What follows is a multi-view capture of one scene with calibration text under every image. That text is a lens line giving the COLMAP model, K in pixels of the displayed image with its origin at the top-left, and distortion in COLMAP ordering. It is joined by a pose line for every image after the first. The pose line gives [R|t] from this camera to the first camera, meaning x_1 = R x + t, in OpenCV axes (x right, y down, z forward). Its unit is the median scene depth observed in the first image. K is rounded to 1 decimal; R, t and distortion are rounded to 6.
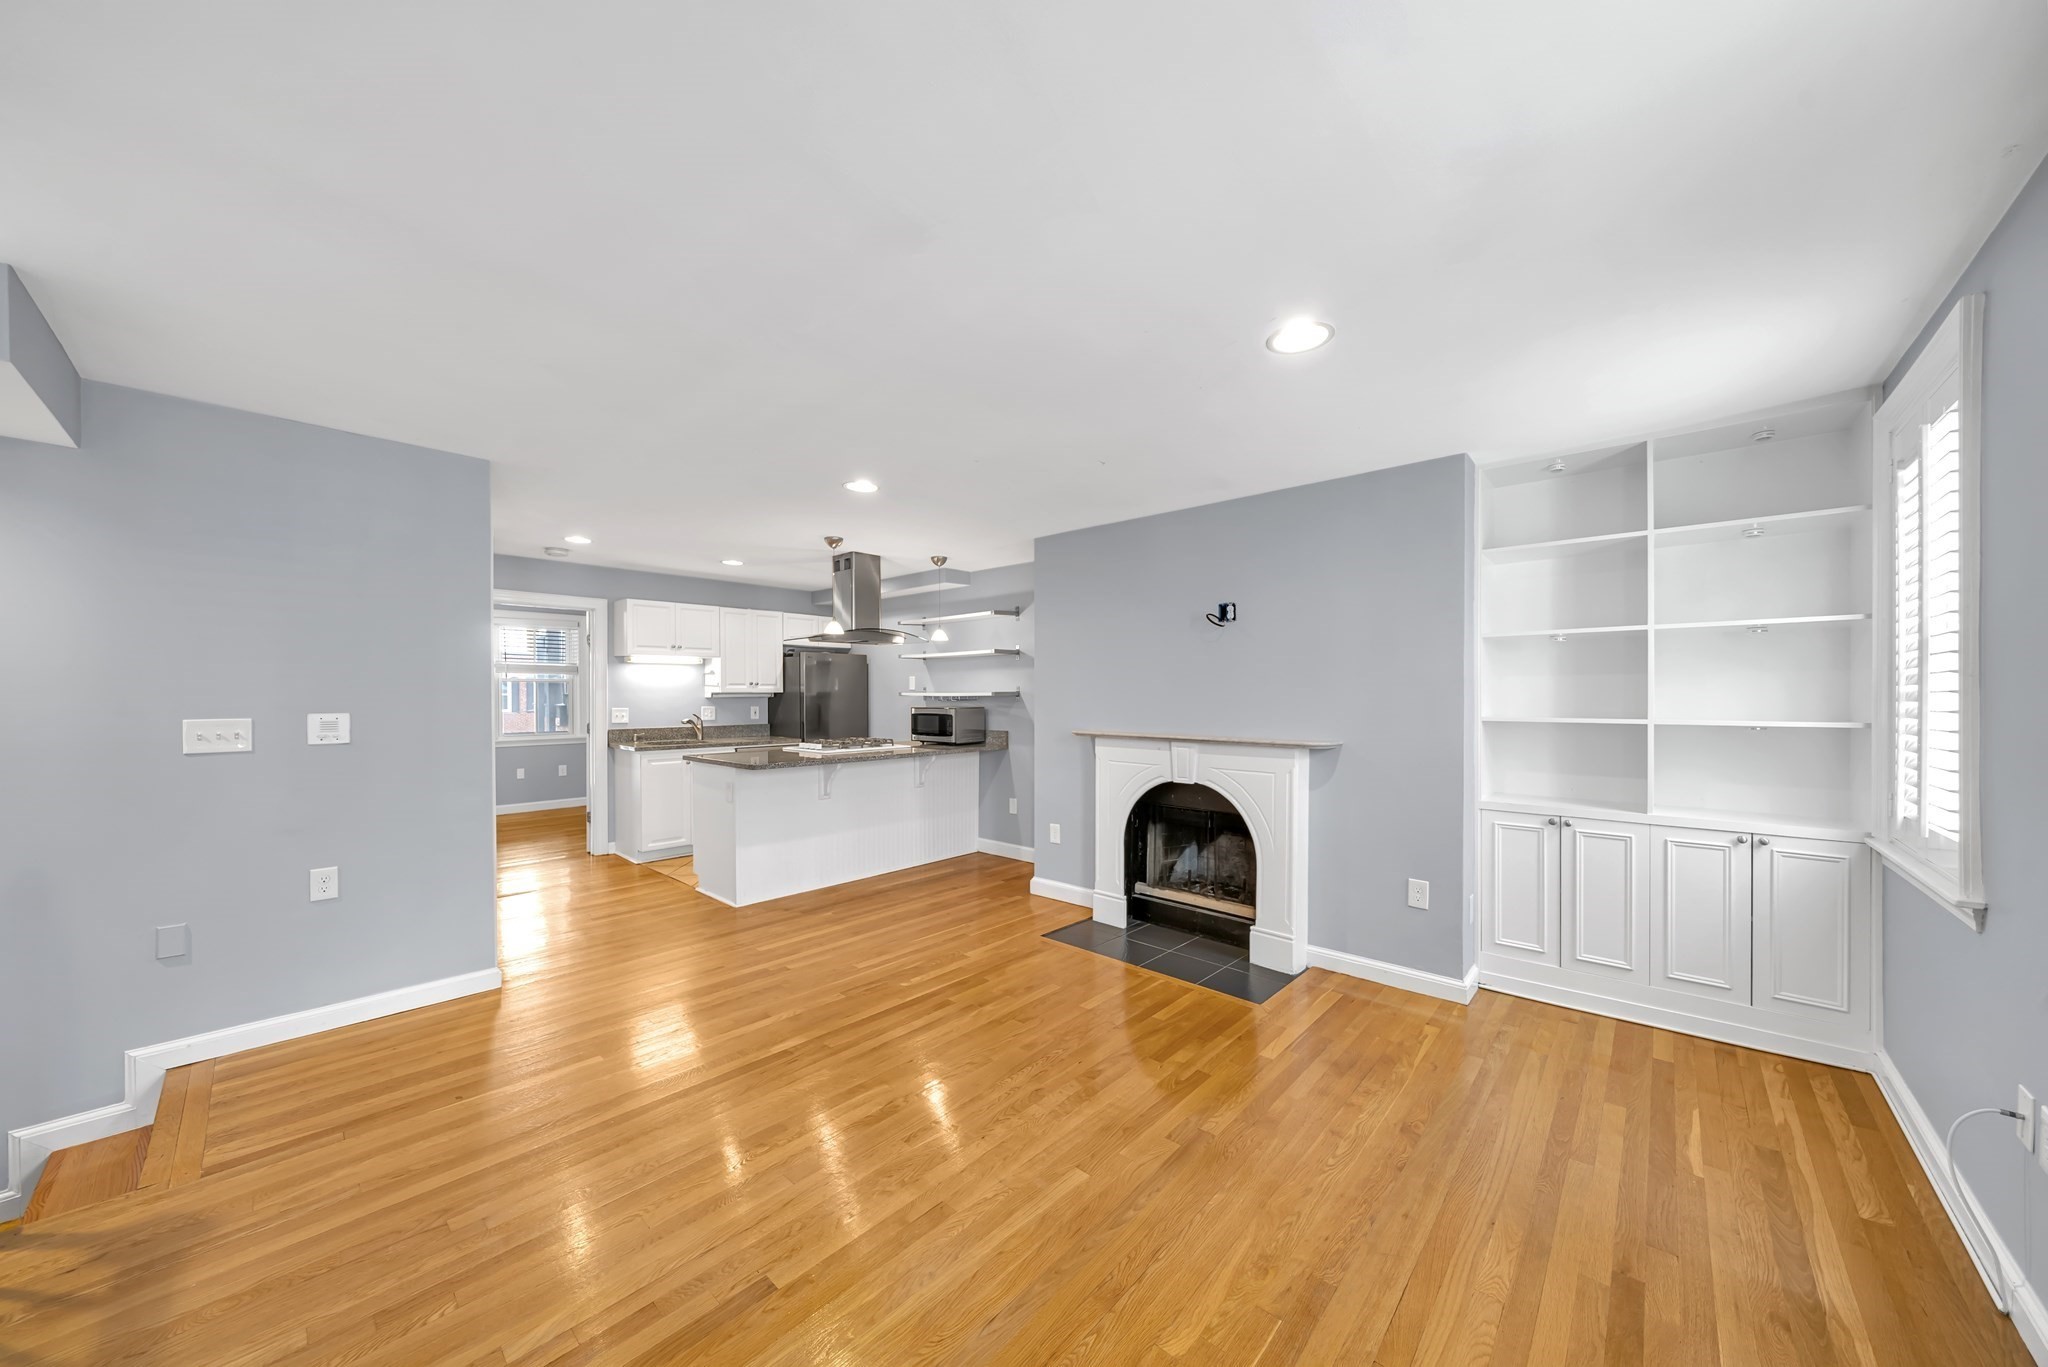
lens RADIAL K [[713.3, 0, 1004.6], [0, 713.3, 698.8], [0, 0, 1]] dist [-0.004856, -0.000301]
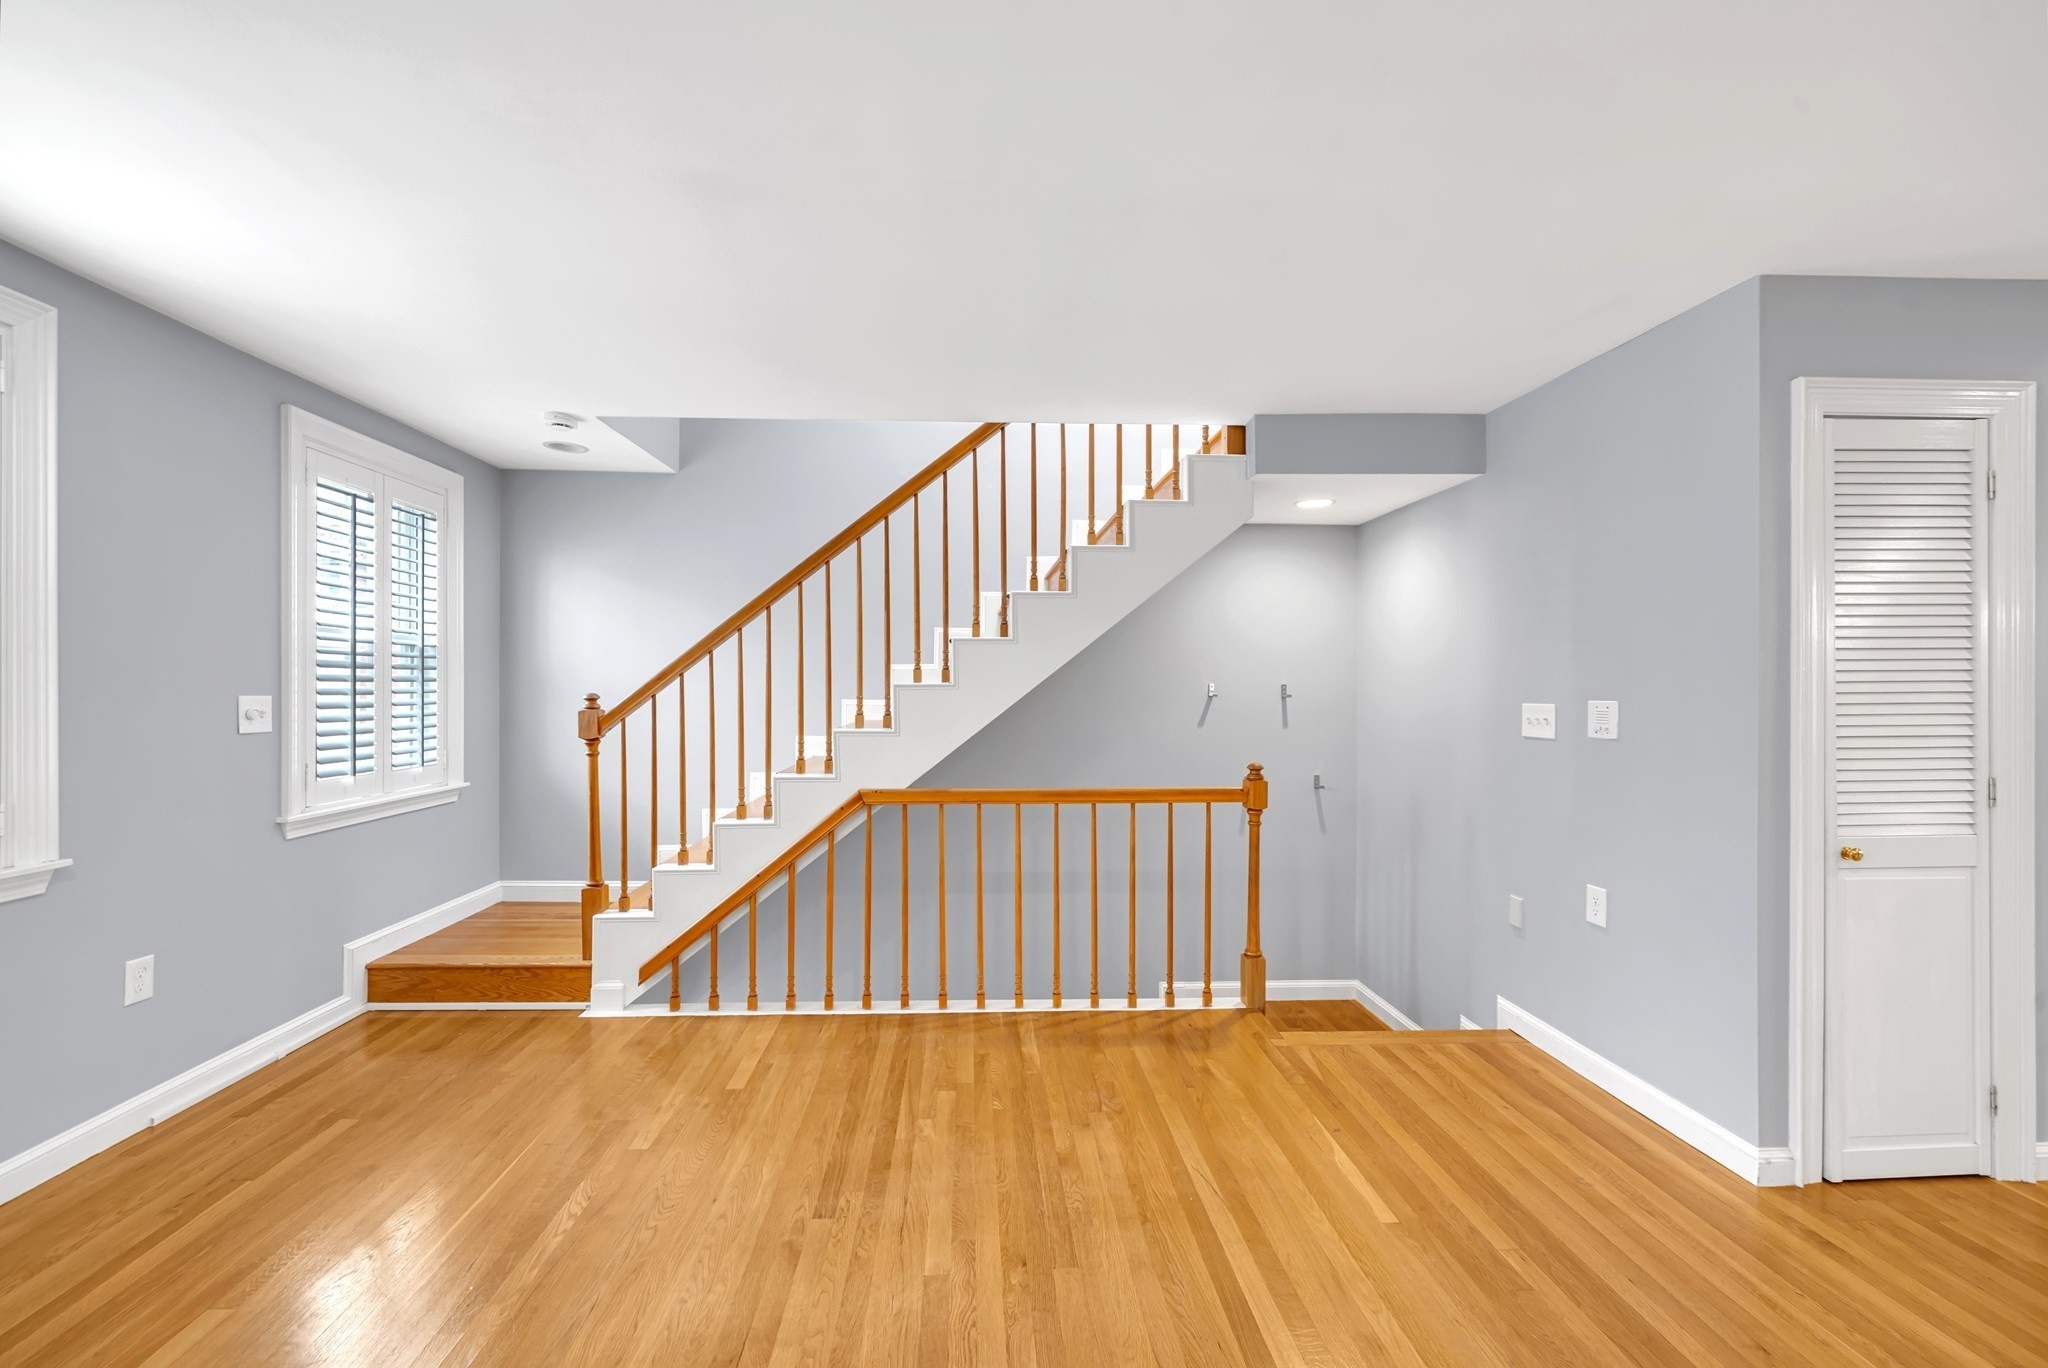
lens RADIAL K [[812.8, 0, 1006.4], [0, 812.8, 690.2], [0, 0, 1]] dist [-0.003027, 0.000139]
pose [[-0.714481, 0.002997, -0.699649, 0.143544], [-0.001500, 0.999982, 0.005816, 0.003015], [0.699654, 0.005205, -0.714463, 0.881403]]
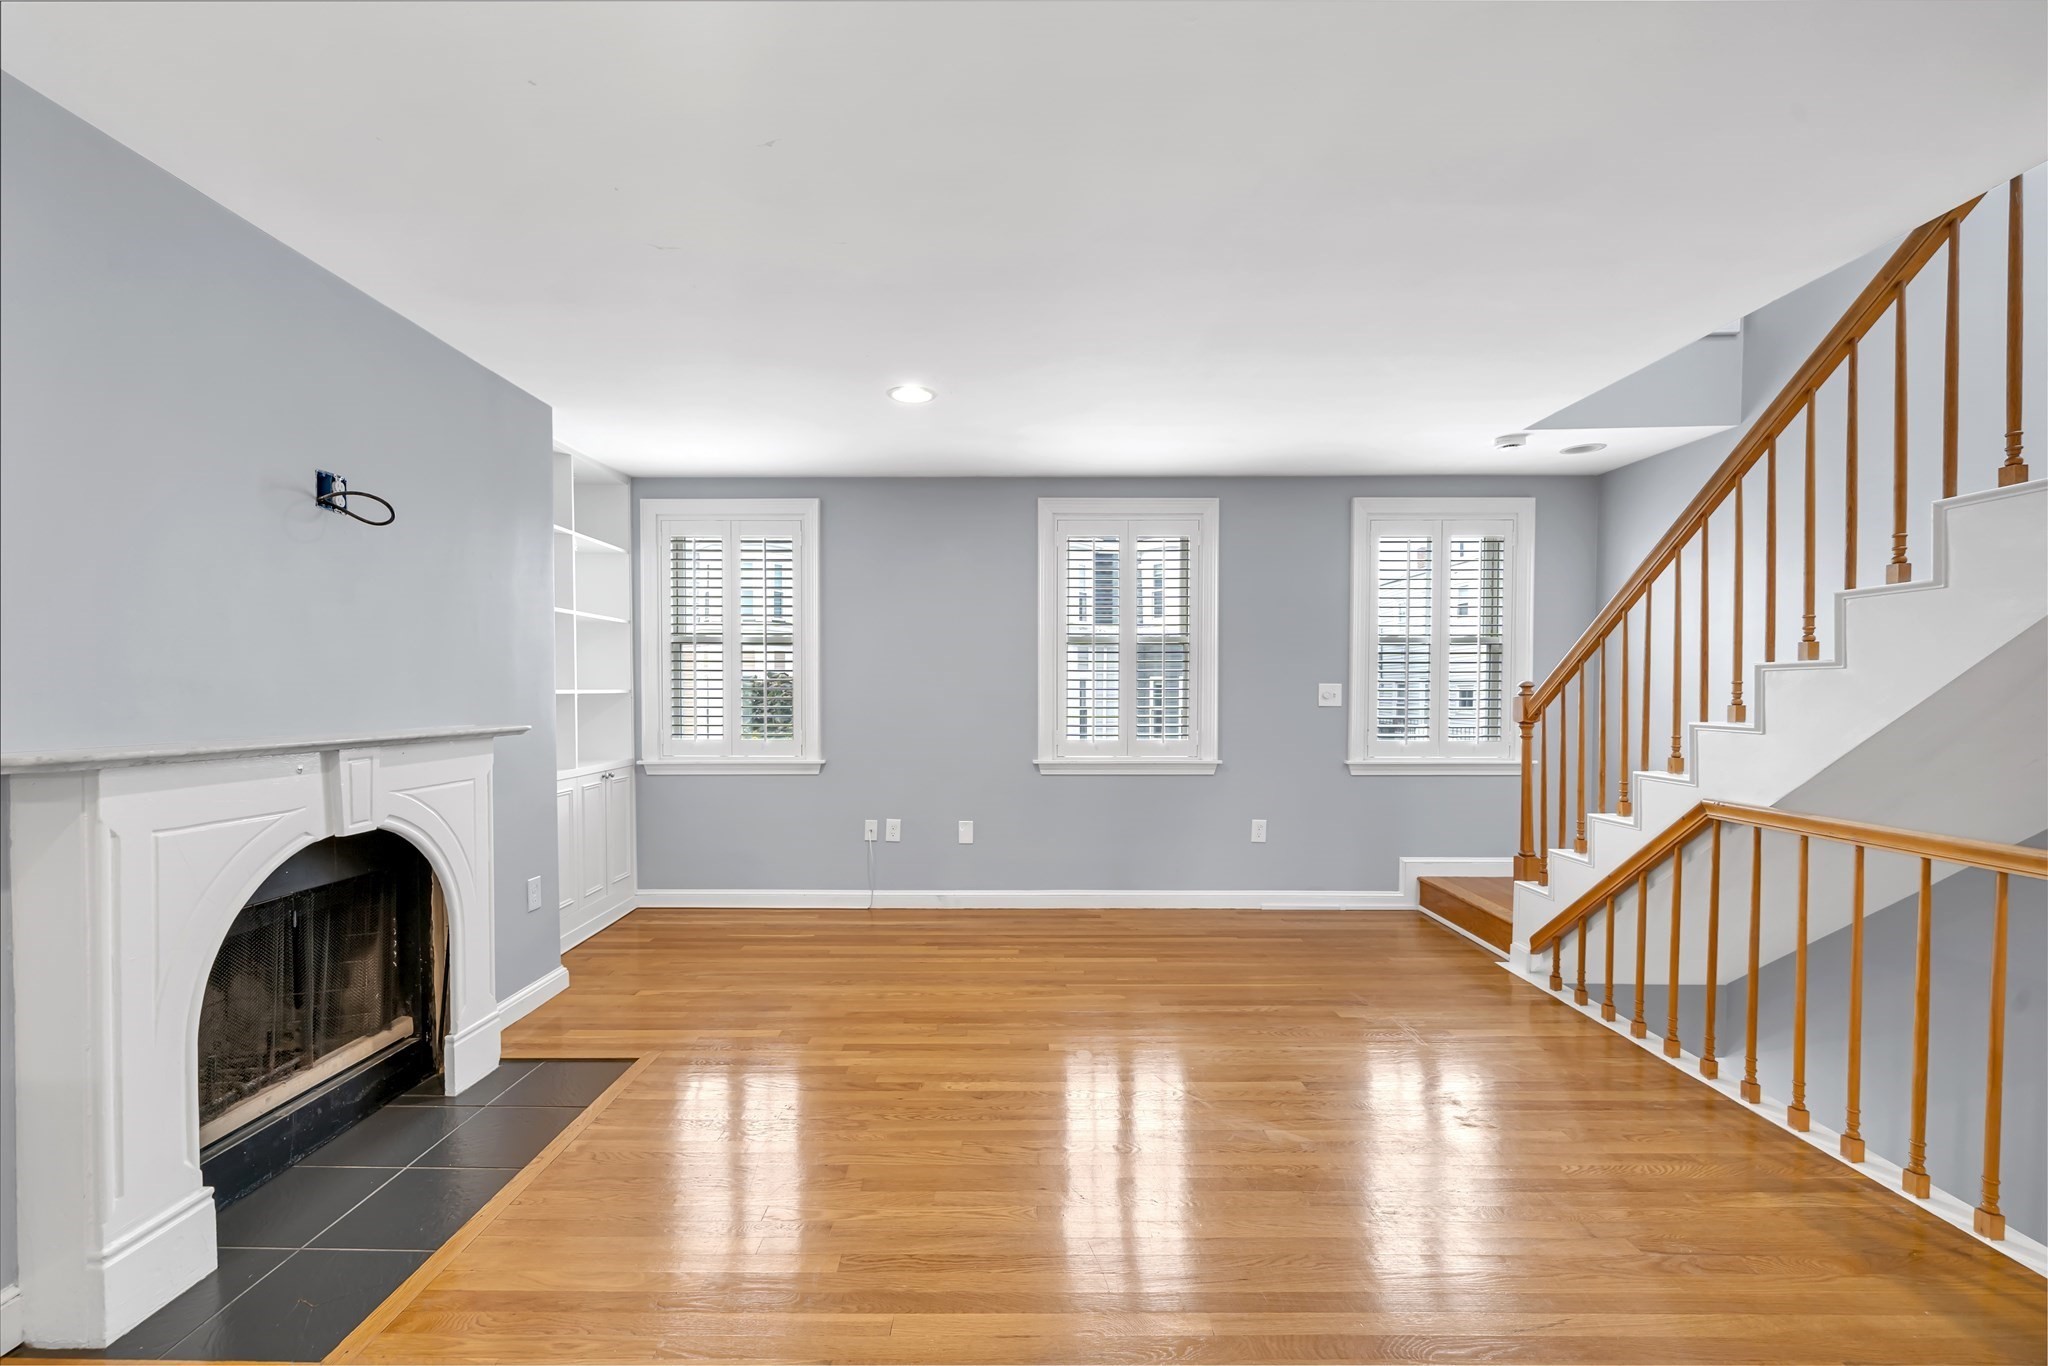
lens RADIAL K [[812.8, 0, 1029.6], [0, 812.8, 698.8], [0, 0, 1]] dist [-0.003027, 0.000139]
pose [[-0.694779, -0.009110, 0.719166, -0.458490], [0.000578, 0.999912, 0.013224, 0.020103], [-0.719224, 0.009603, -0.694712, 1.048432]]
